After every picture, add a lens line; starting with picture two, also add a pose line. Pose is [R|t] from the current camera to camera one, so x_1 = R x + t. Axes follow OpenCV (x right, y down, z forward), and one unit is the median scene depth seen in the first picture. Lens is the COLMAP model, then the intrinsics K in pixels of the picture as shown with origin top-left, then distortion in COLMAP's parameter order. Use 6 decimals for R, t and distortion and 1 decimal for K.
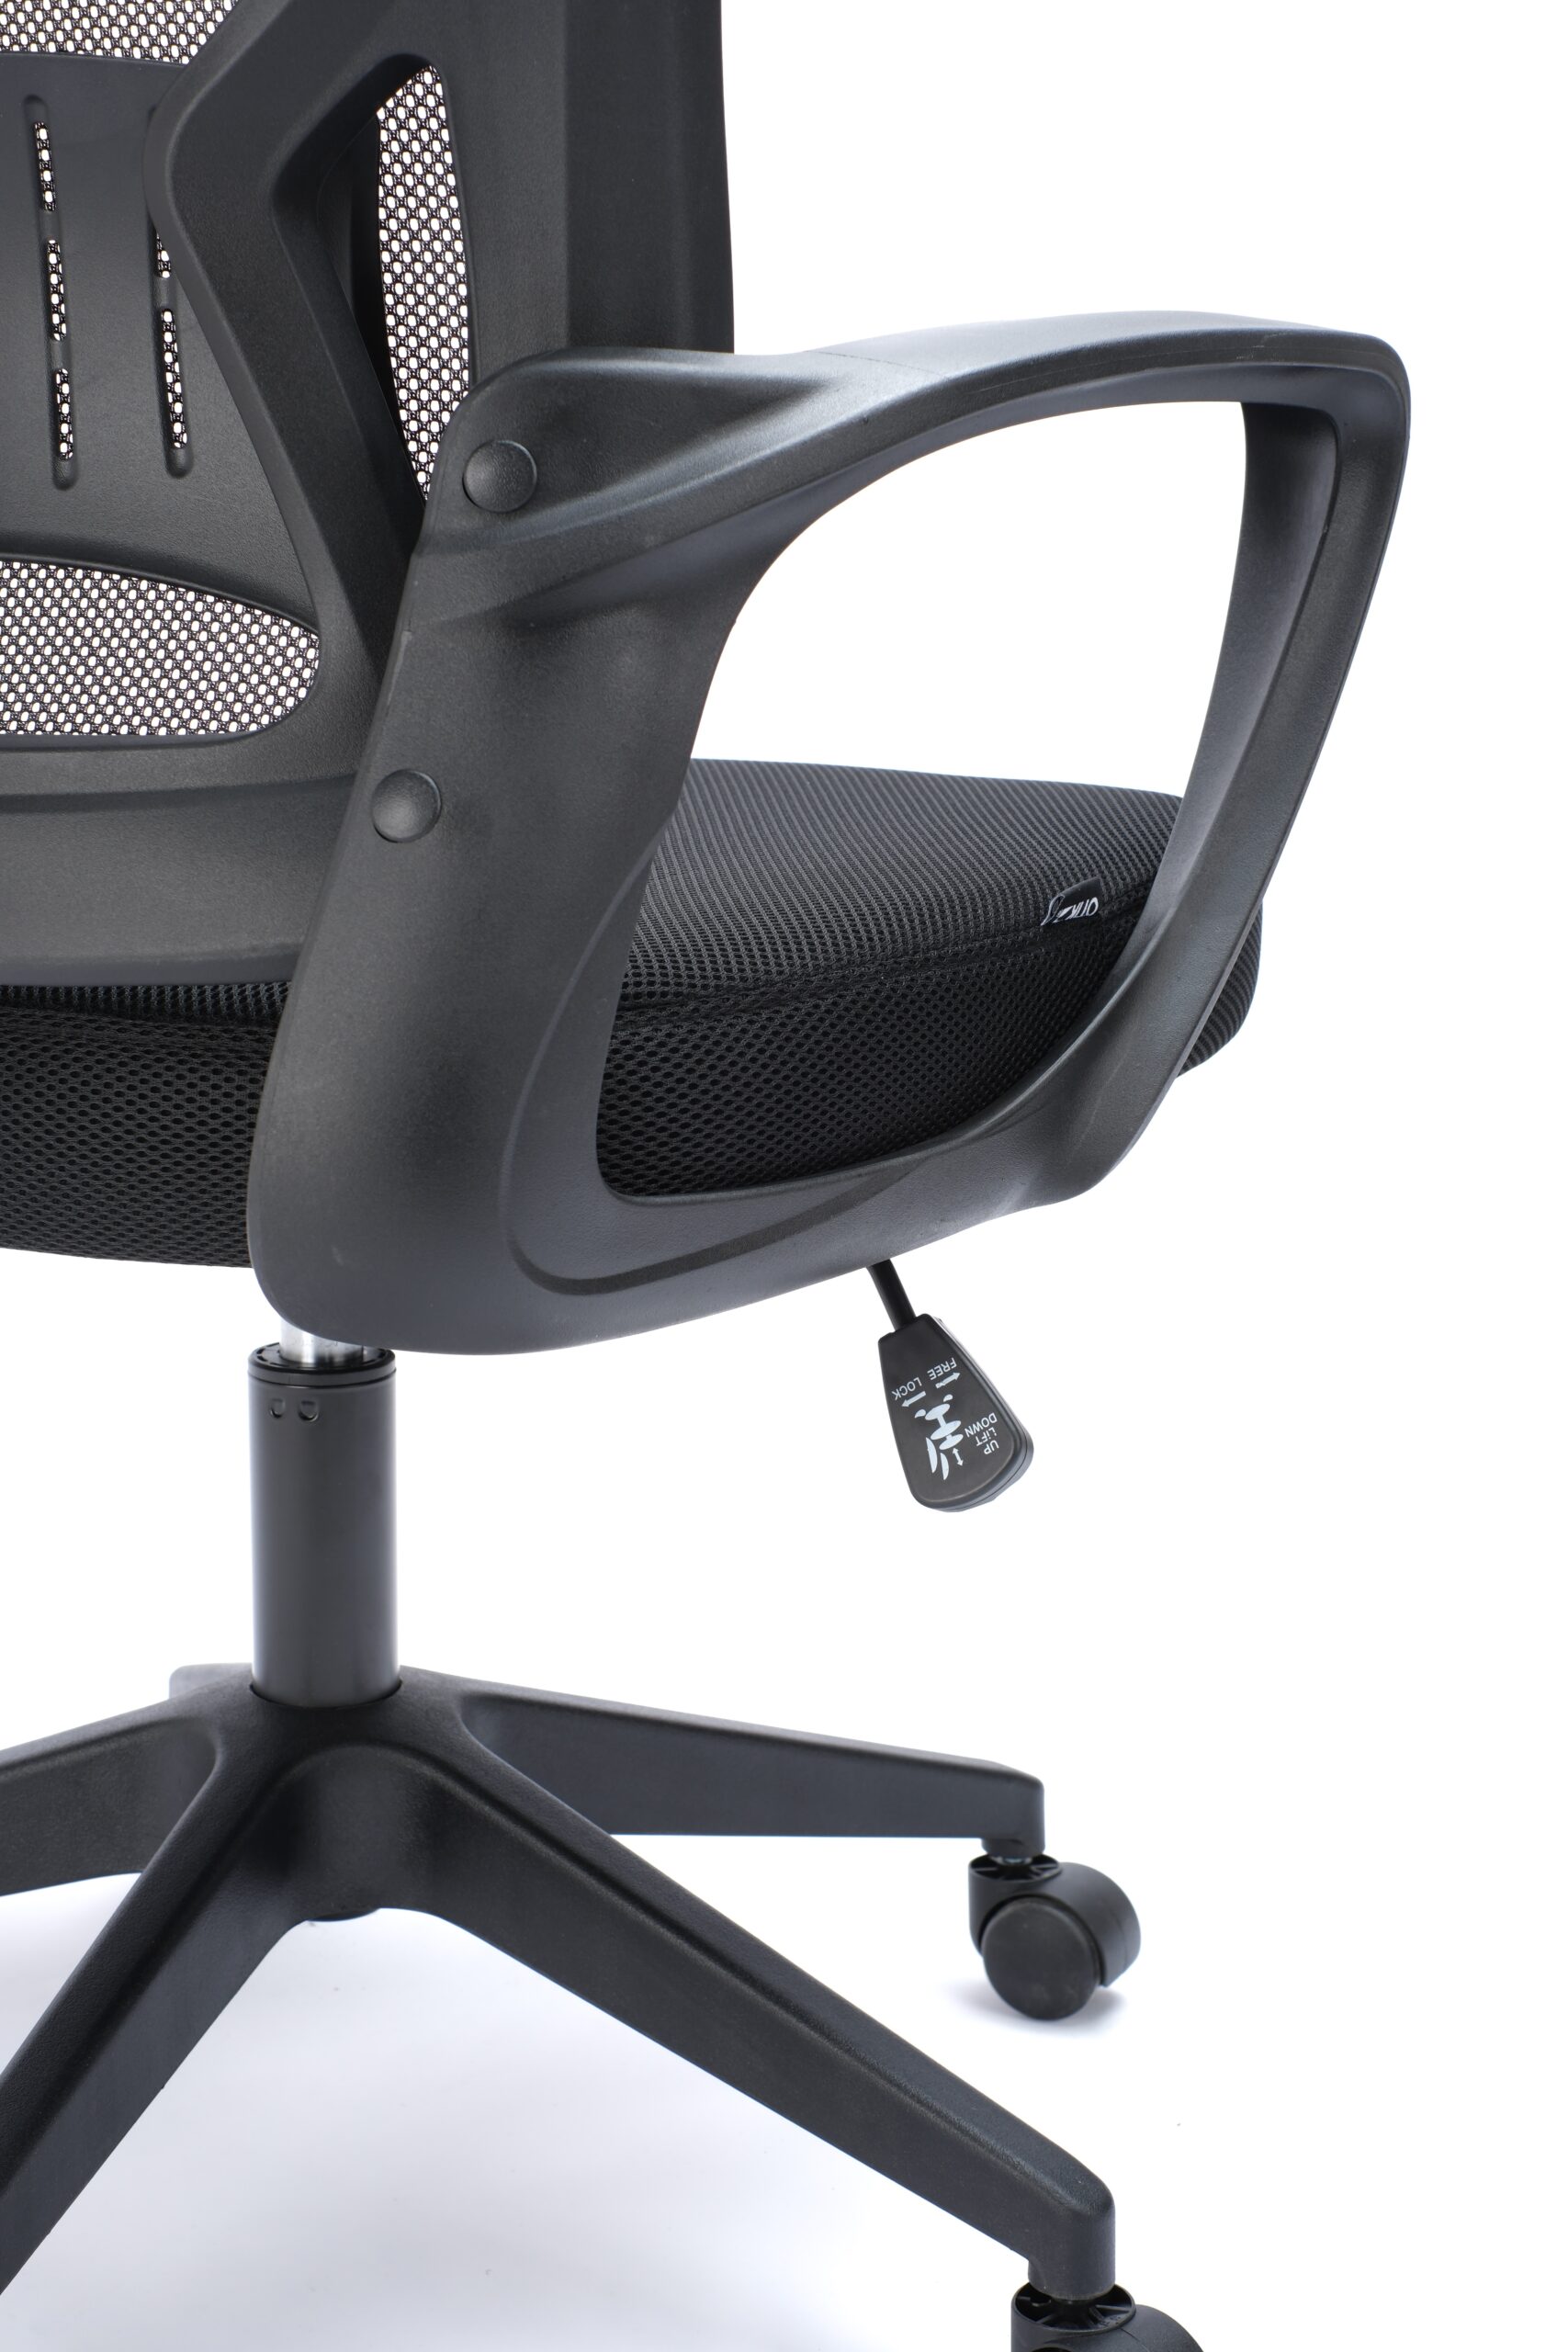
lens RADIAL K [[3733.3, 0, 784.0], [0, 3733.3, 1176.0], [0, 0, 1]] dist [-0.014609, 0.002420]
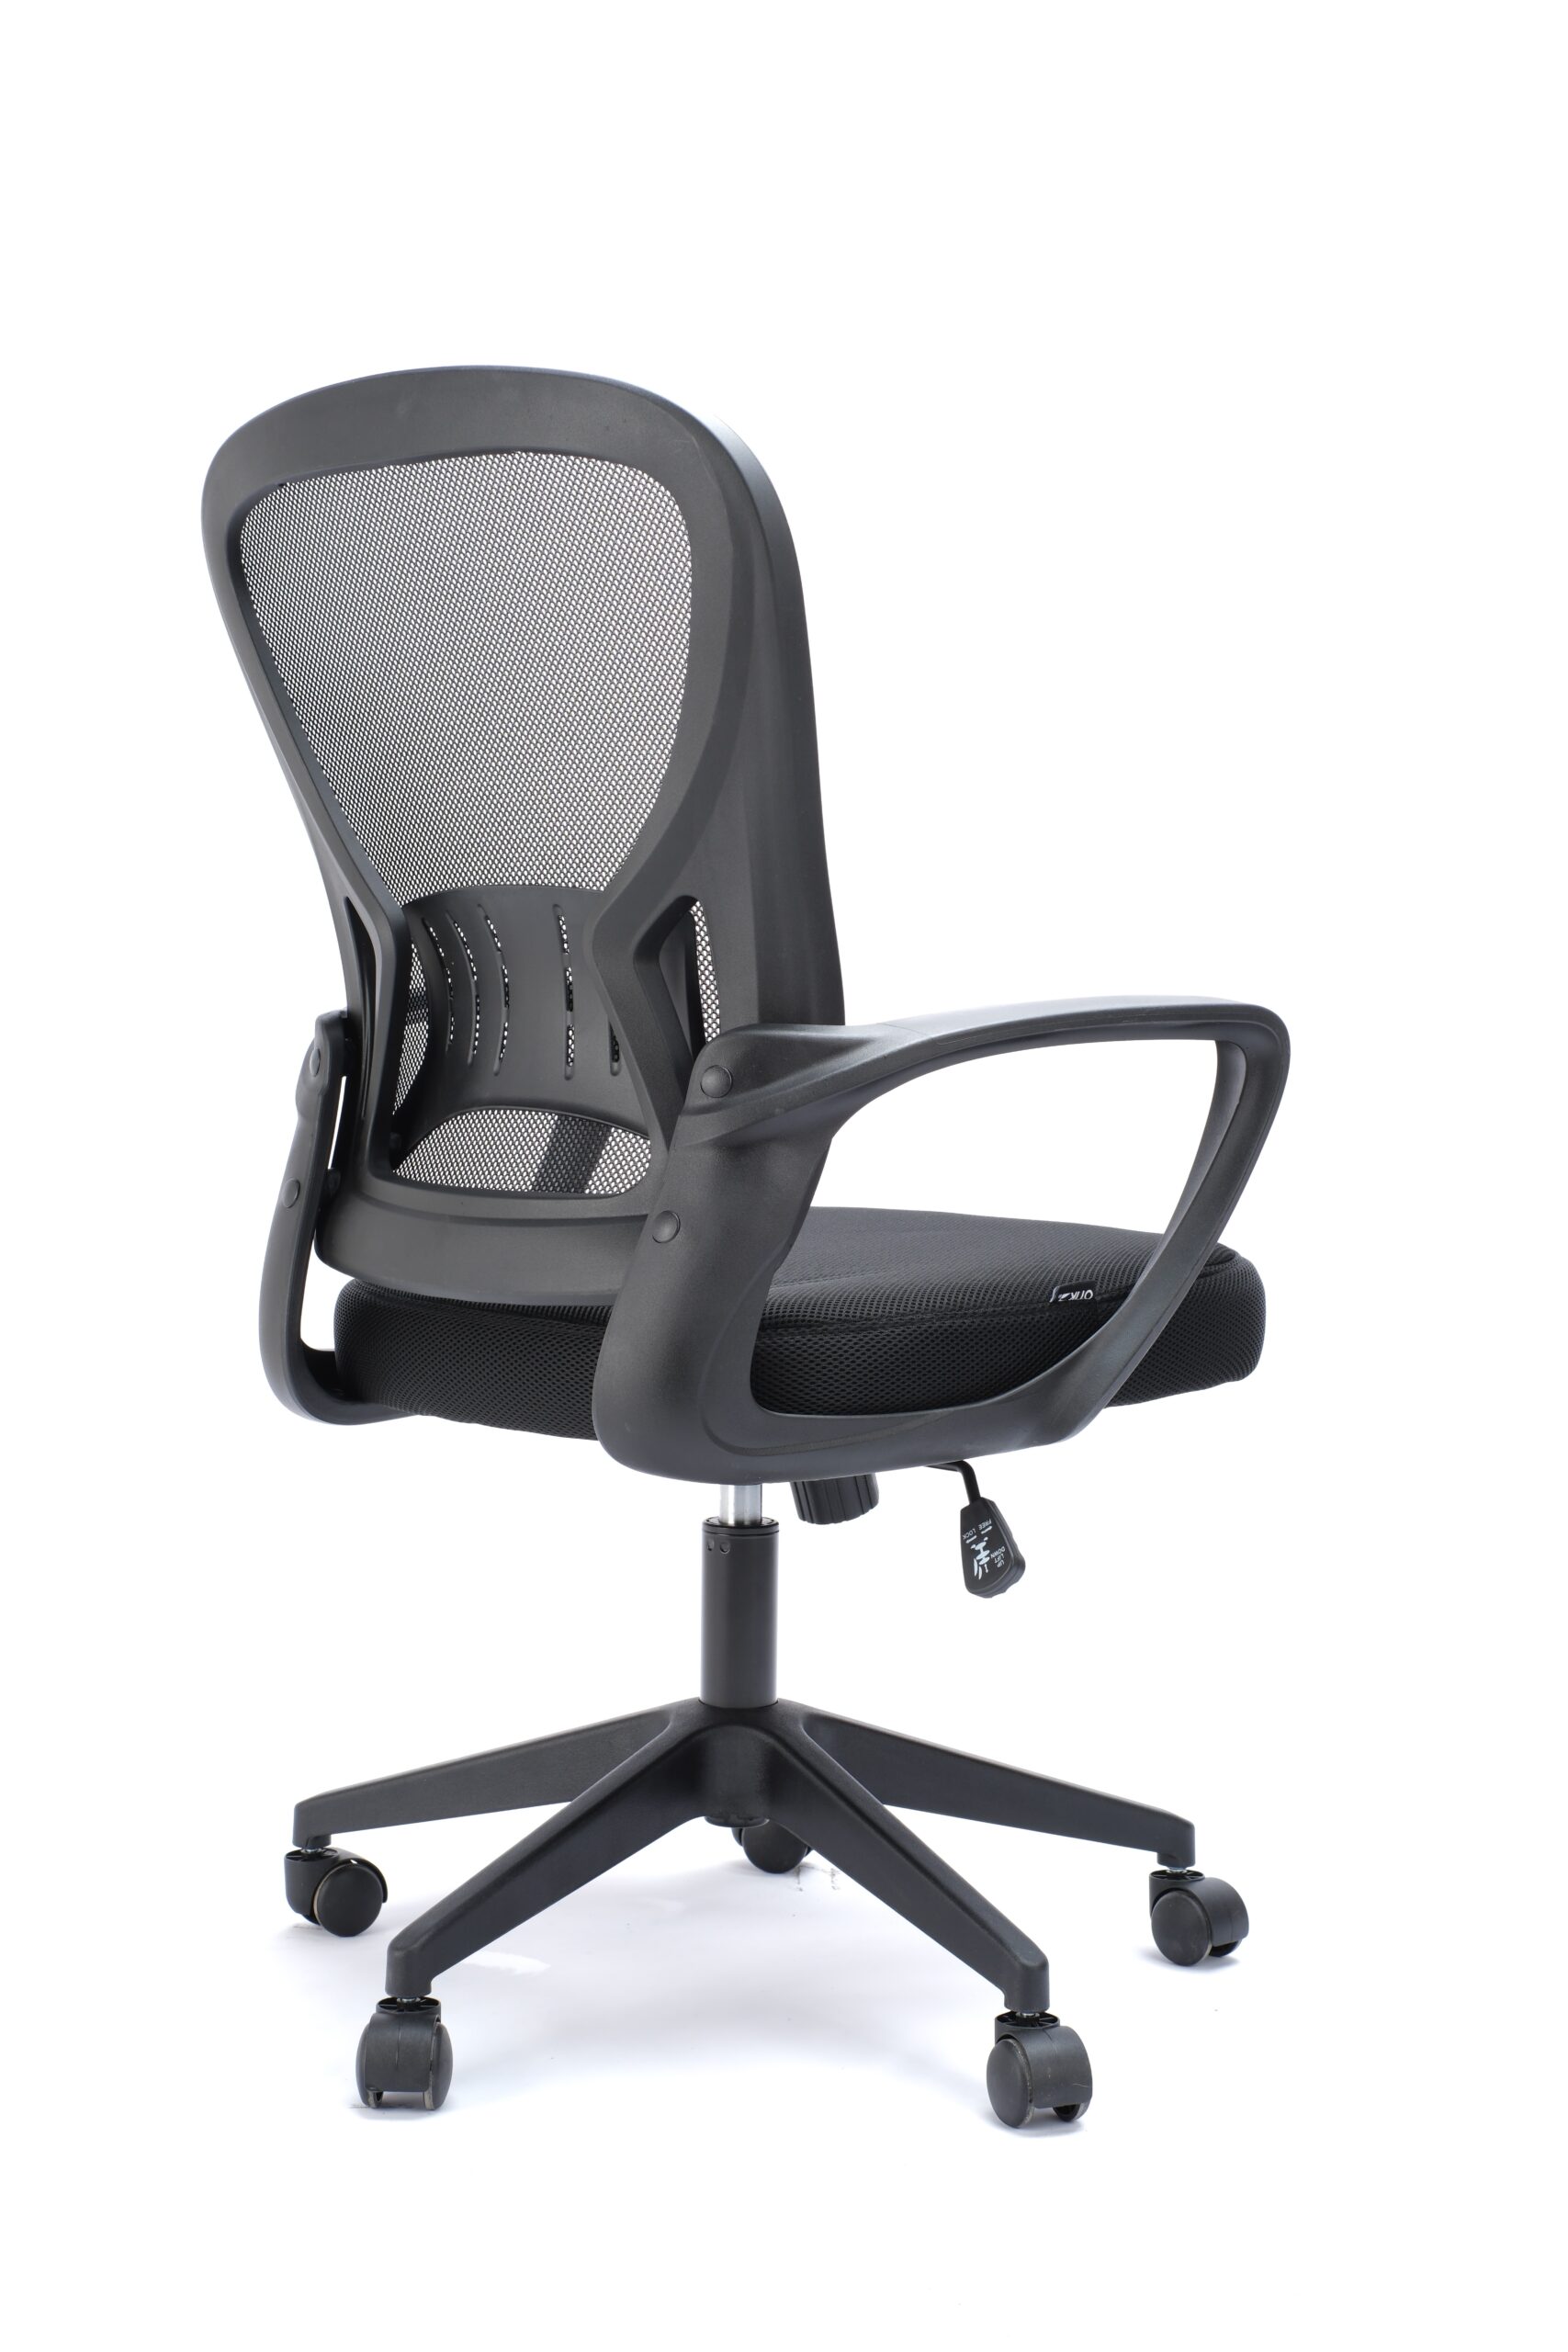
lens RADIAL K [[3733.3, 0, 784.0], [0, 3733.3, 1176.0], [0, 0, 1]] dist [-0.014609, 0.002420]
pose [[0.944819, 0.024433, -0.326681, 0.576616], [-0.065788, 0.991051, -0.116147, 0.104547], [0.320920, 0.131229, 0.937971, -0.896628]]
